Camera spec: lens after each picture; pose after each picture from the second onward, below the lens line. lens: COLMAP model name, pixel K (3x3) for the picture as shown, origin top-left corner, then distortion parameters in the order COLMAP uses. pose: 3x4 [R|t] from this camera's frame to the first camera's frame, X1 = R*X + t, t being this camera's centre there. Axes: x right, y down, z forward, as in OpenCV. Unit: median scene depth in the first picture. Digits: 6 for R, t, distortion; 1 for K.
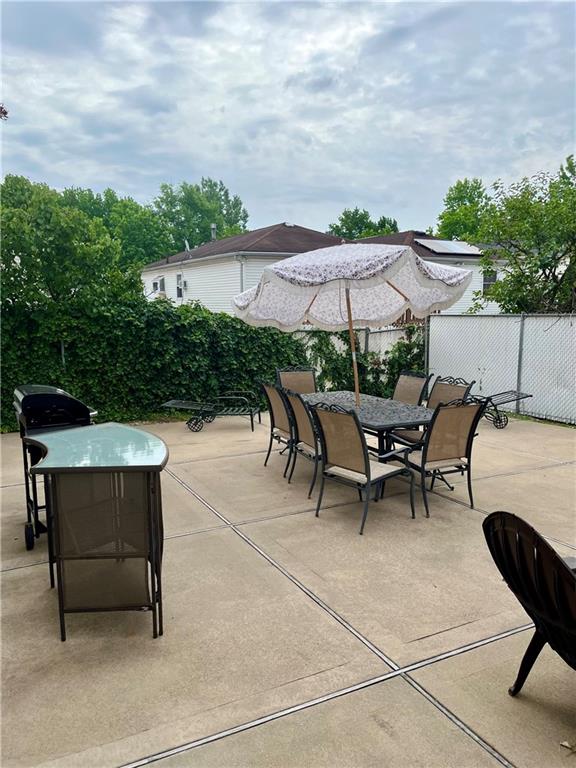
lens RADIAL K [[580.7, 0, 287.1], [0, 580.7, 384.7], [0, 0, 1]] dist [0.068339, -0.085261]
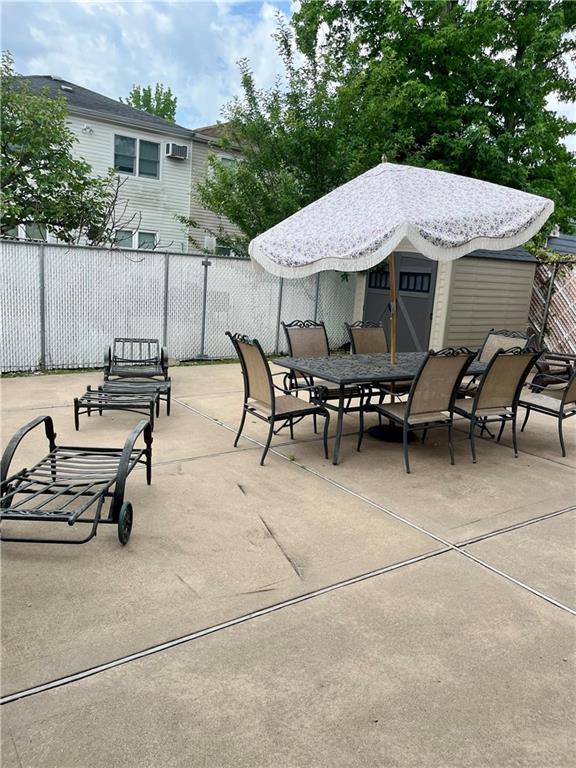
lens RADIAL K [[580.7, 0, 284.7], [0, 580.7, 388.0], [0, 0, 1]] dist [0.068339, -0.085261]
pose [[-0.124552, -0.204197, 0.970974, -0.821811], [0.066486, 0.974677, 0.213504, -0.146495], [-0.989983, 0.091148, -0.107822, 1.459179]]
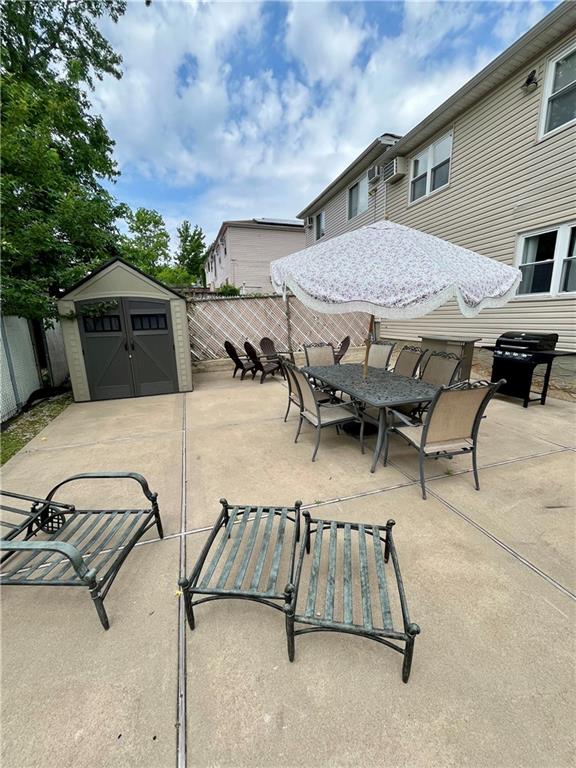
lens RADIAL K [[311.7, 0, 288.5], [0, 311.7, 383.8], [0, 0, 1]] dist [-0.002173, 0.001454]
pose [[-0.986424, -0.009167, 0.163962, 0.192799], [0.048046, 0.938641, 0.341532, -0.201632], [-0.157032, 0.344773, -0.925458, 1.858478]]
